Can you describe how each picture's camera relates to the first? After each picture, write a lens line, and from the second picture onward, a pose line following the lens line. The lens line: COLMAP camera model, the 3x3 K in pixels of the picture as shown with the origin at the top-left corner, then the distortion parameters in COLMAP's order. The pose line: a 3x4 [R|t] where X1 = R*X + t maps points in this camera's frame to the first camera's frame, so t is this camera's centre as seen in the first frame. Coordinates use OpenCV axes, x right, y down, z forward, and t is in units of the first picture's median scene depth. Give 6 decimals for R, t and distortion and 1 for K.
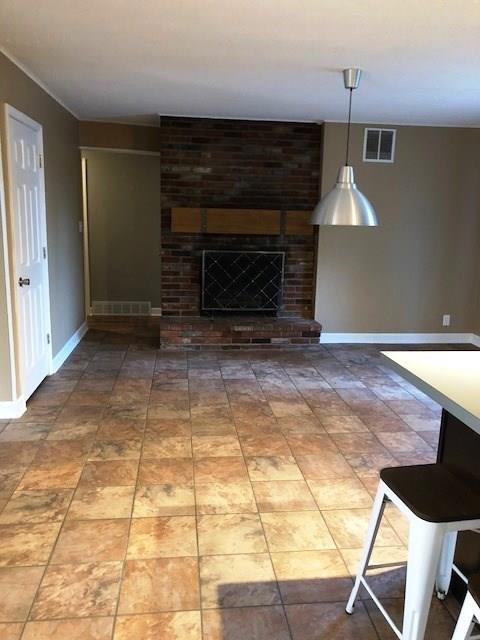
lens RADIAL K [[523.7, 0, 240.7], [0, 523.7, 319.3], [0, 0, 1]] dist [0.009895, 0.000390]
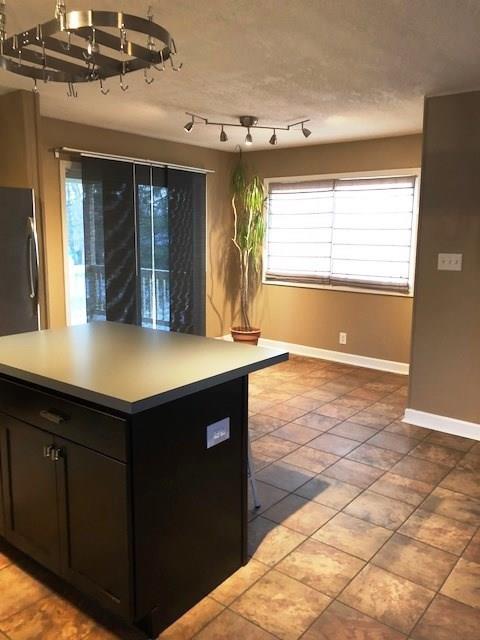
lens RADIAL K [[523.7, 0, 240.6], [0, 523.7, 319.2], [0, 0, 1]] dist [0.009895, 0.000390]
pose [[-0.711276, 0.076715, -0.698714, 0.947342], [-0.177556, 0.942182, 0.284194, -0.254413], [0.680118, 0.326201, -0.656530, 1.377310]]
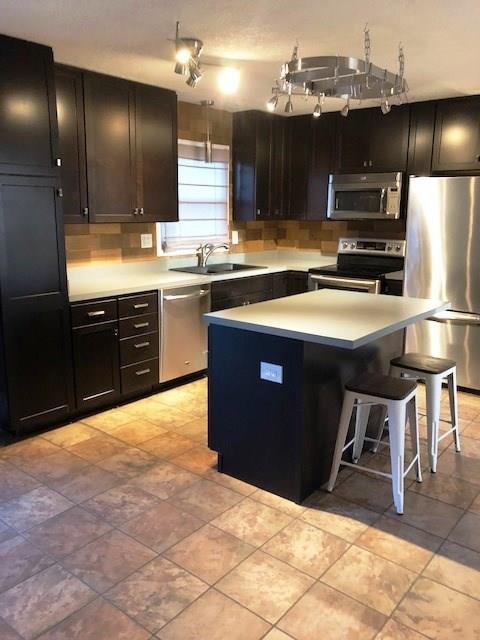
lens RADIAL K [[523.7, 0, 240.2], [0, 523.7, 320.2], [0, 0, 1]] dist [0.009895, 0.000390]
pose [[-0.690631, -0.189725, 0.697877, -0.275799], [0.122458, 0.920363, 0.371397, -0.346997], [-0.712764, 0.341959, -0.612398, 1.531128]]
